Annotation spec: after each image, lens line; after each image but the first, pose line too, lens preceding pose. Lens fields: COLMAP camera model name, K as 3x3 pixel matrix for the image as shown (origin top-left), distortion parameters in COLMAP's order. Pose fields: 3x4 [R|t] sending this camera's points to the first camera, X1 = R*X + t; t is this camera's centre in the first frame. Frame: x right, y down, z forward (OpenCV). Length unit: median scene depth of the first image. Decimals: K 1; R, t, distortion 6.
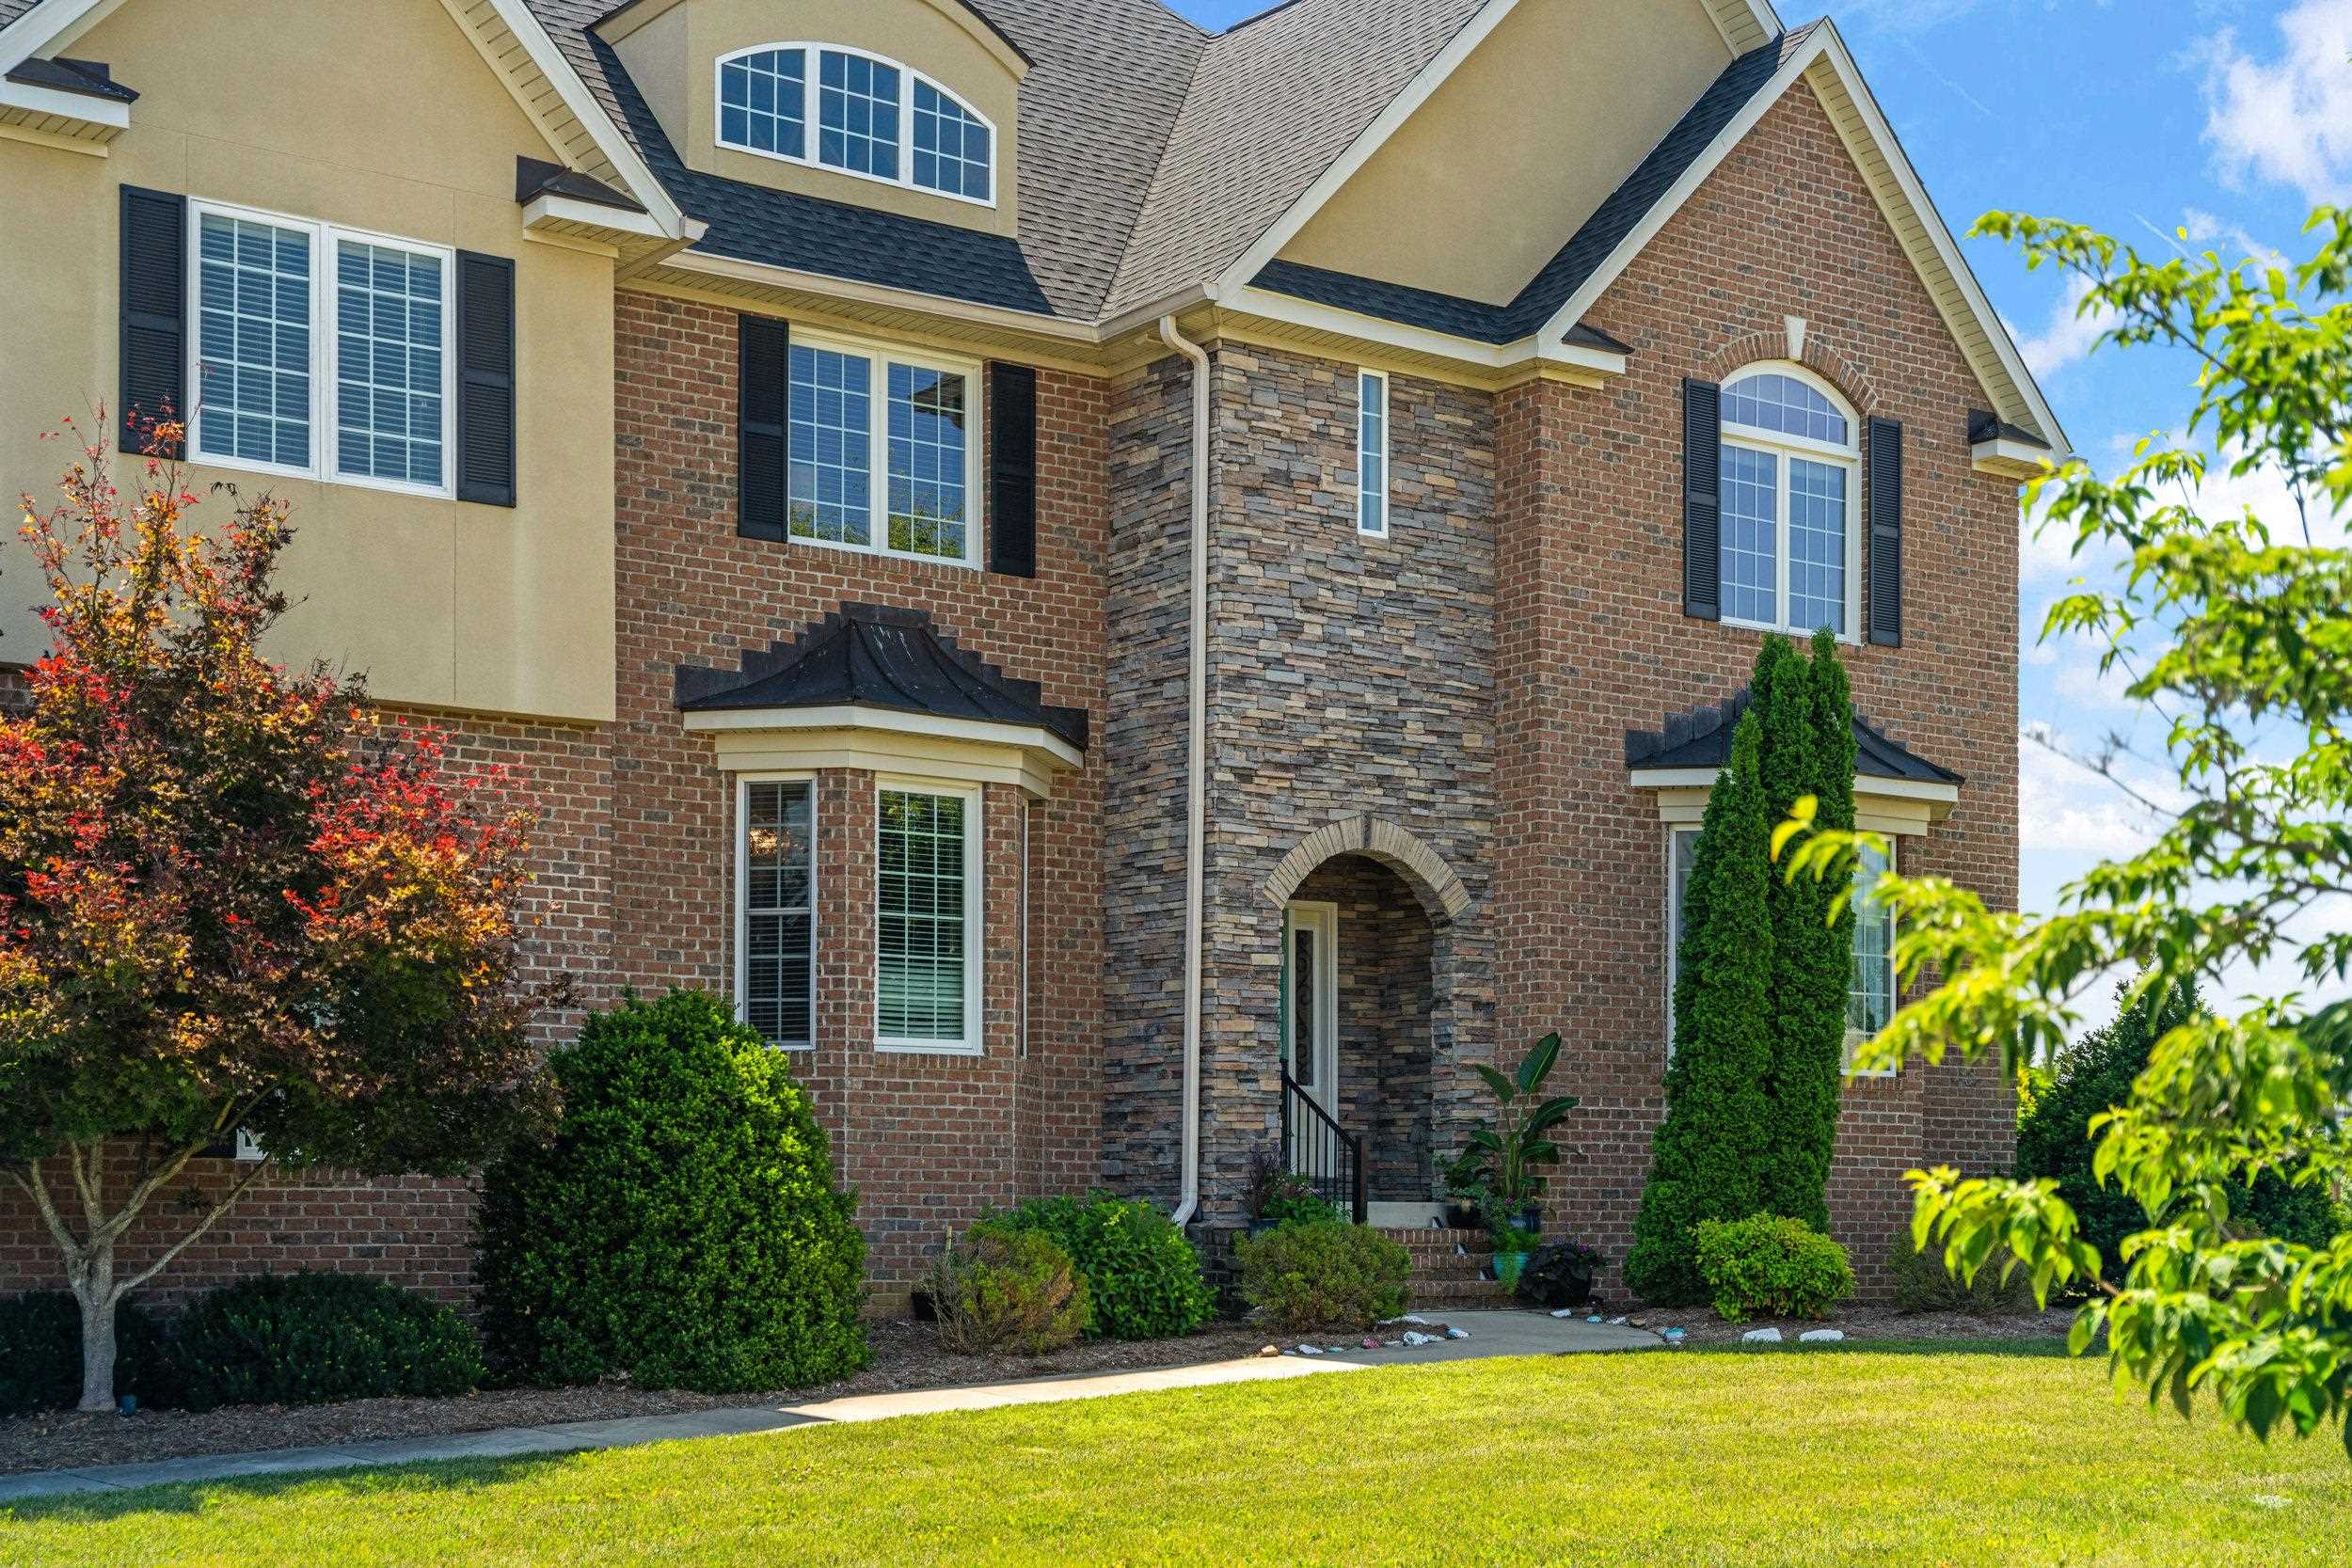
lens RADIAL K [[3230.4, 0, 1172.0], [0, 3230.4, 1246.7], [0, 0, 1]] dist [0.018448, -0.001883]
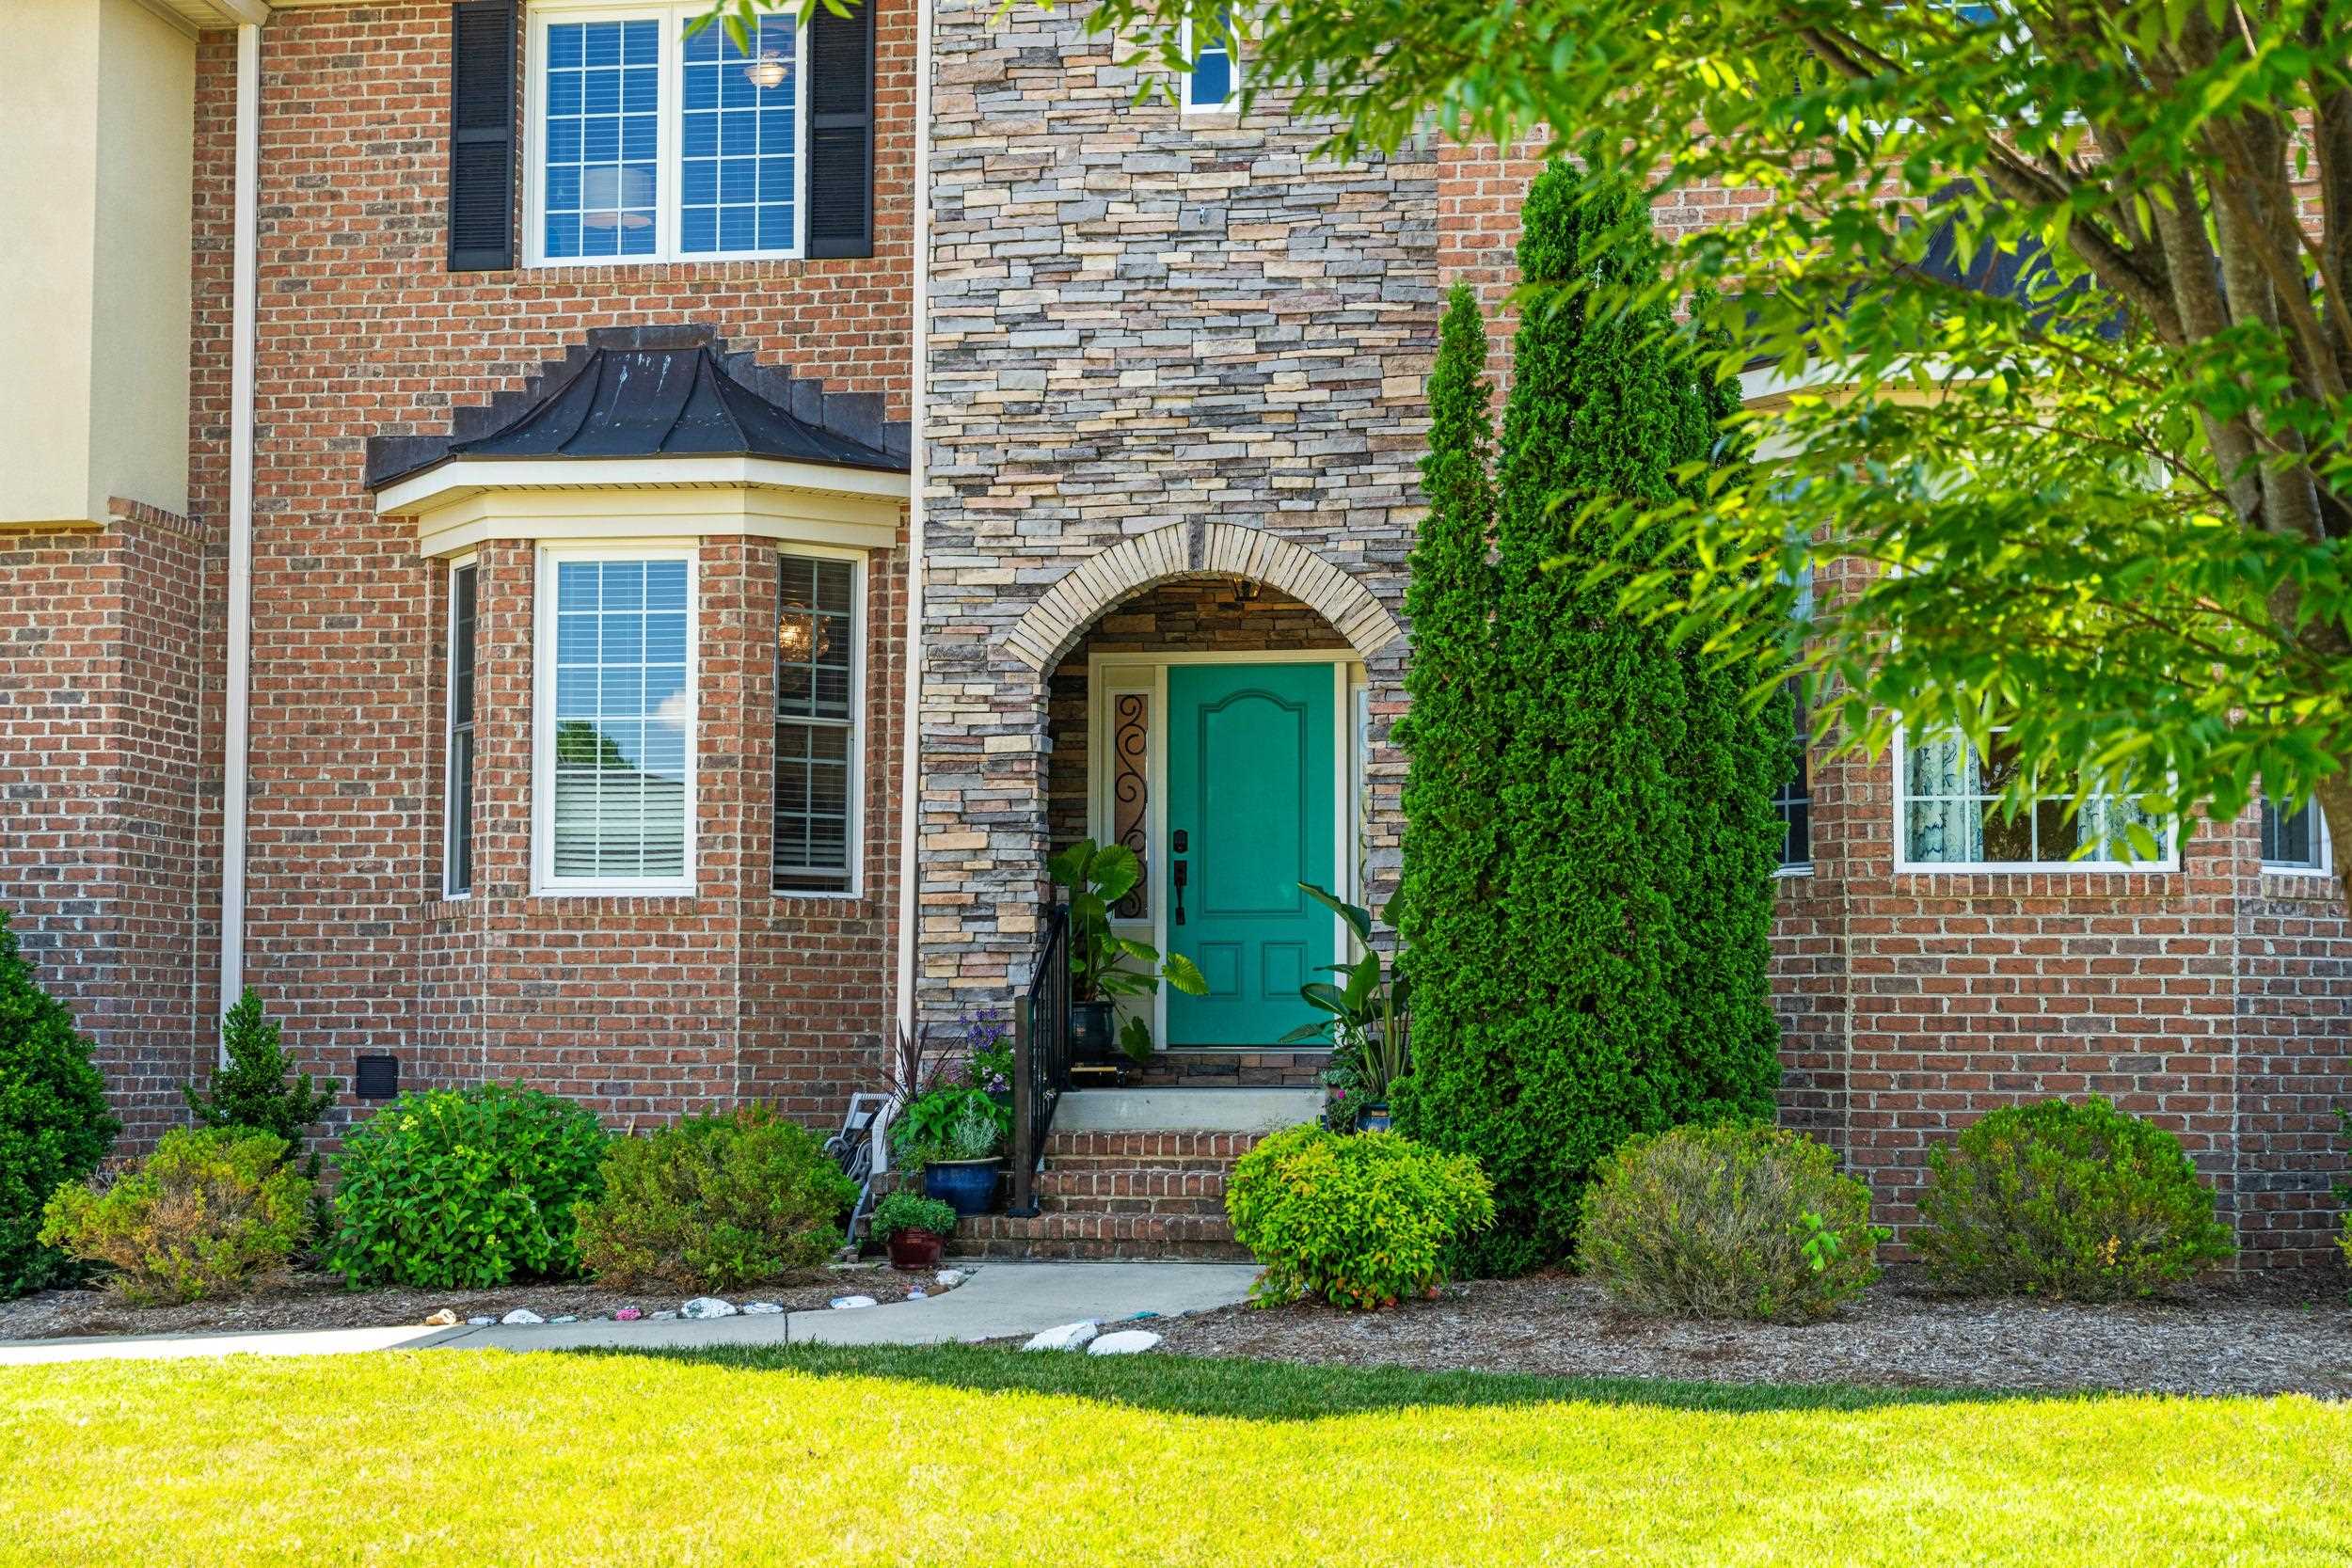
lens RADIAL K [[3390.5, 0, 1181.0], [0, 3390.5, 868.2], [0, 0, 1]] dist [0.049581, -0.057010]
pose [[0.703786, -0.039124, -0.709334, 0.575151], [-0.008484, 0.997948, -0.063461, -0.016096], [0.710362, 0.050681, 0.702010, 0.516379]]
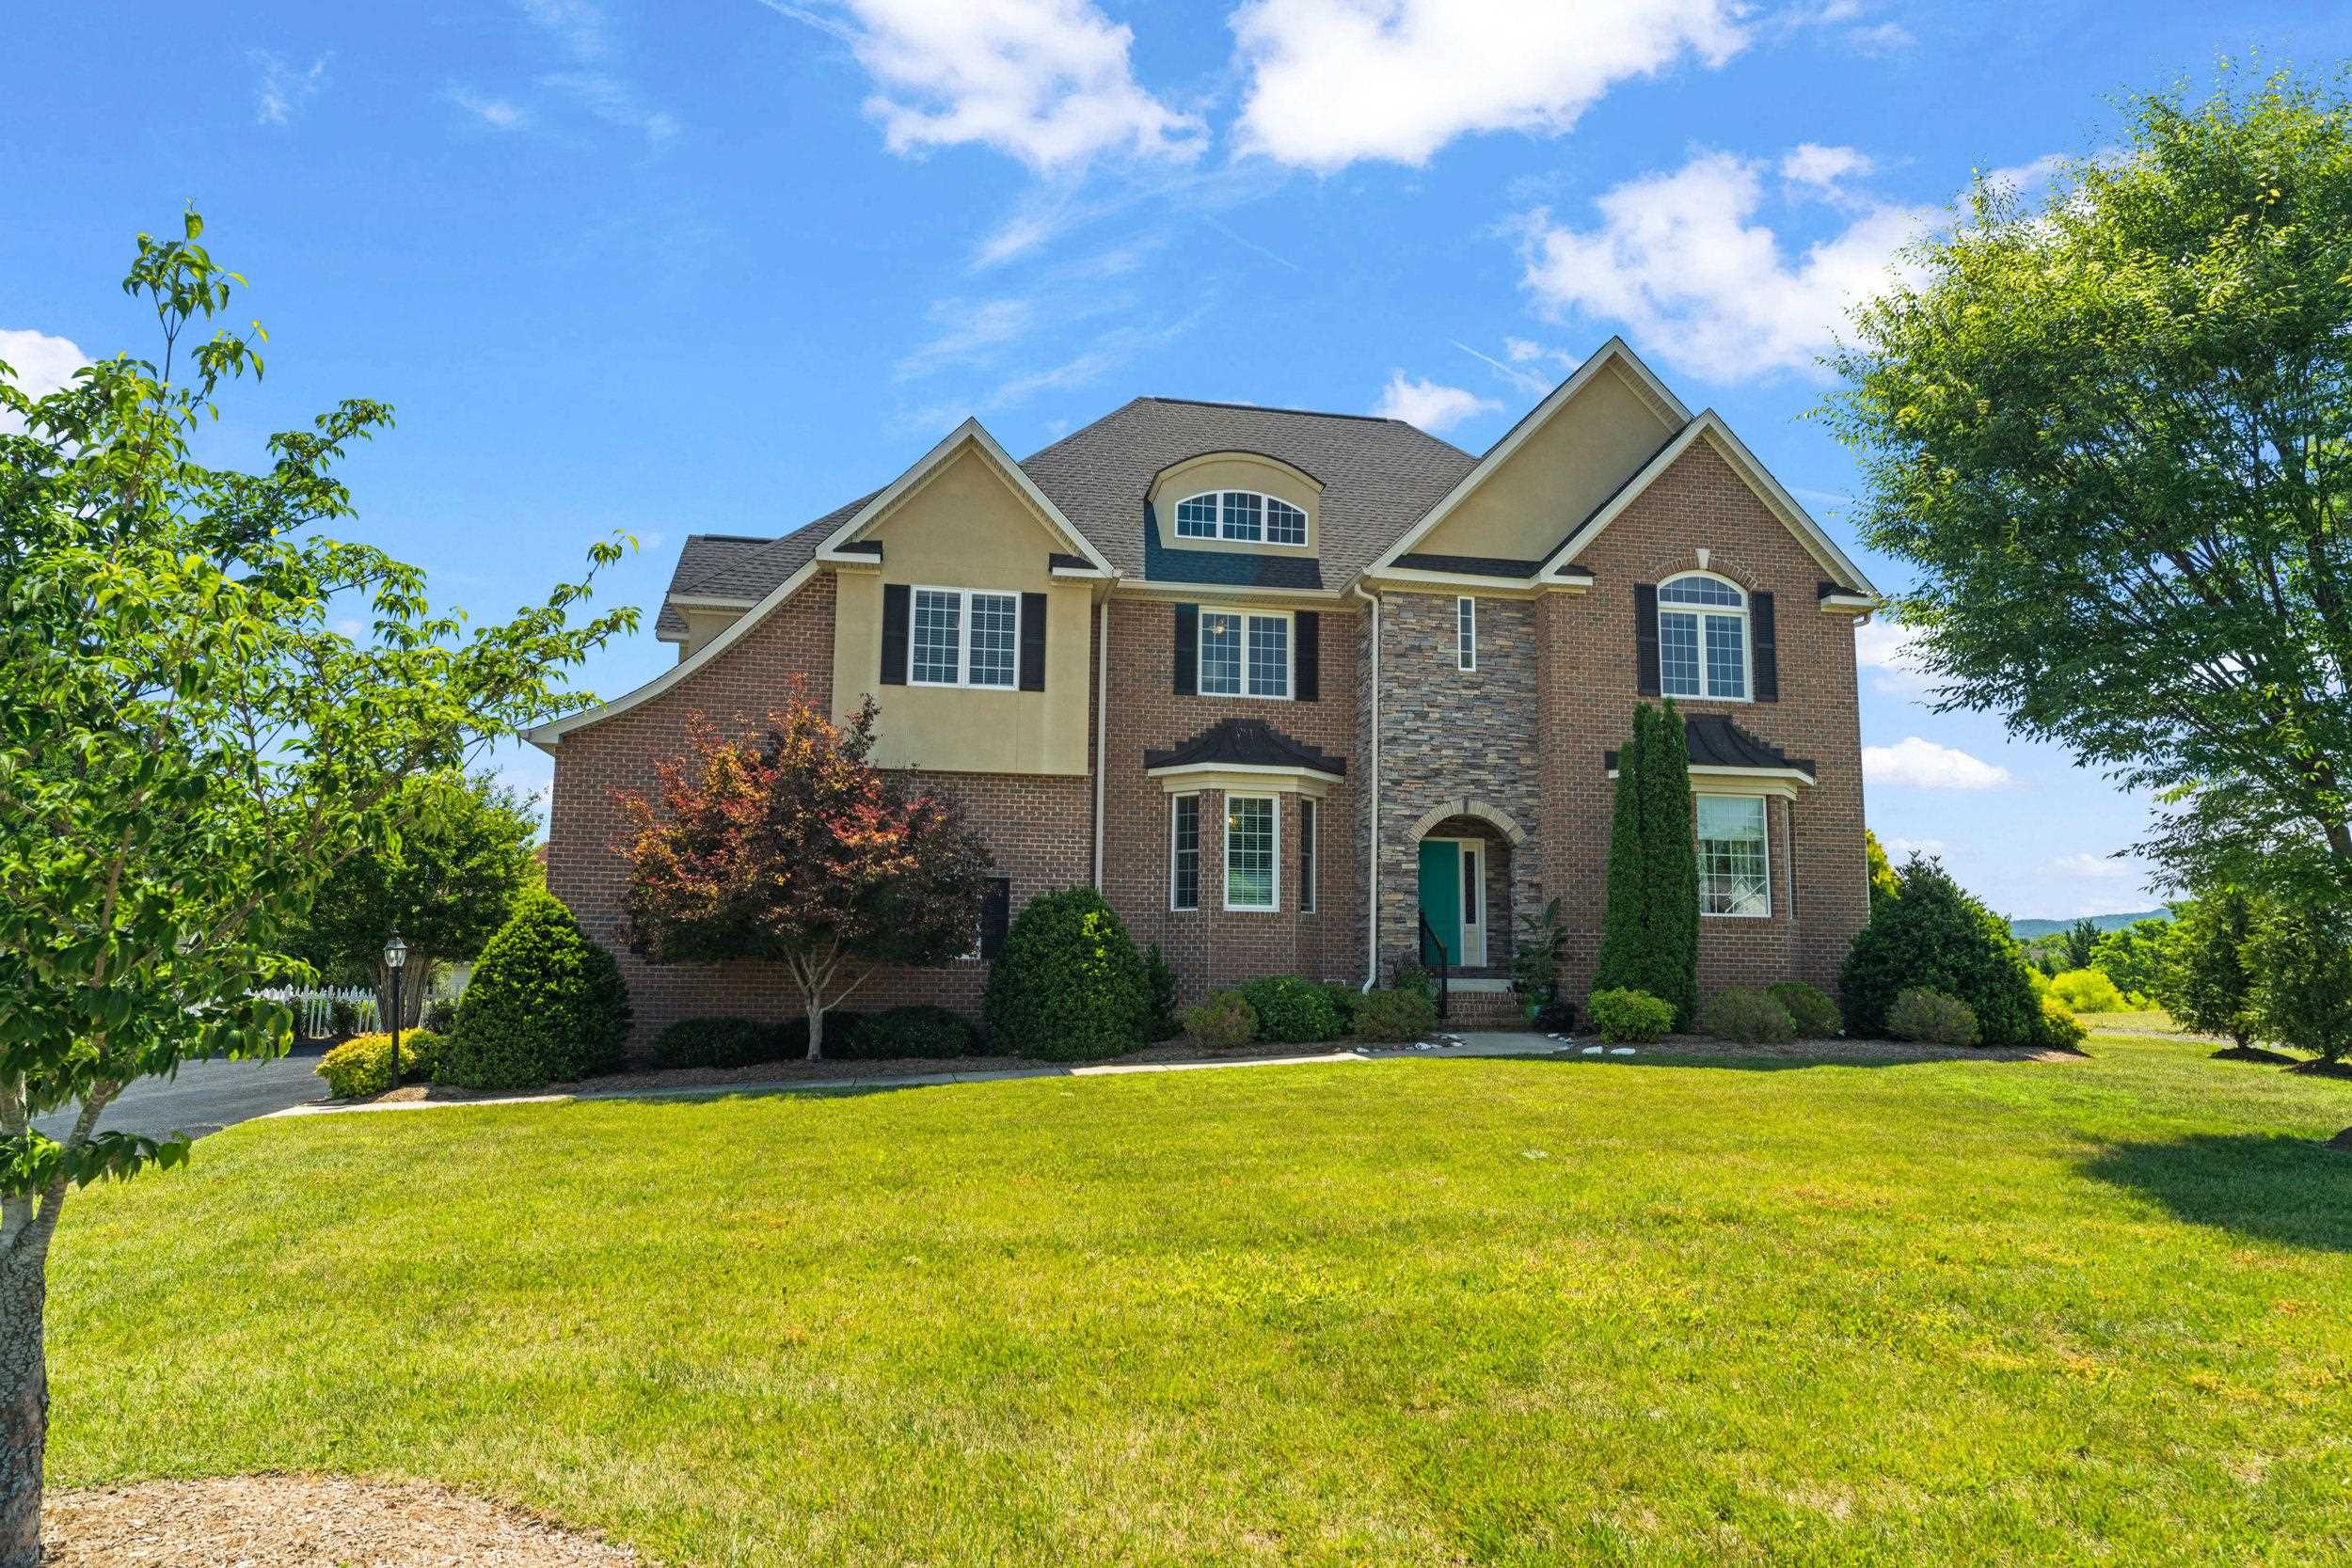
lens RADIAL K [[1362.4, 0, 1192.6], [0, 1362.4, 807.7], [0, 0, 1]] dist [0.000257, -0.000036]
pose [[0.903990, -0.042563, -0.425429, 0.289201], [-0.013811, 0.991606, -0.128554, -0.008392], [0.427330, 0.122087, 0.895815, 0.114835]]
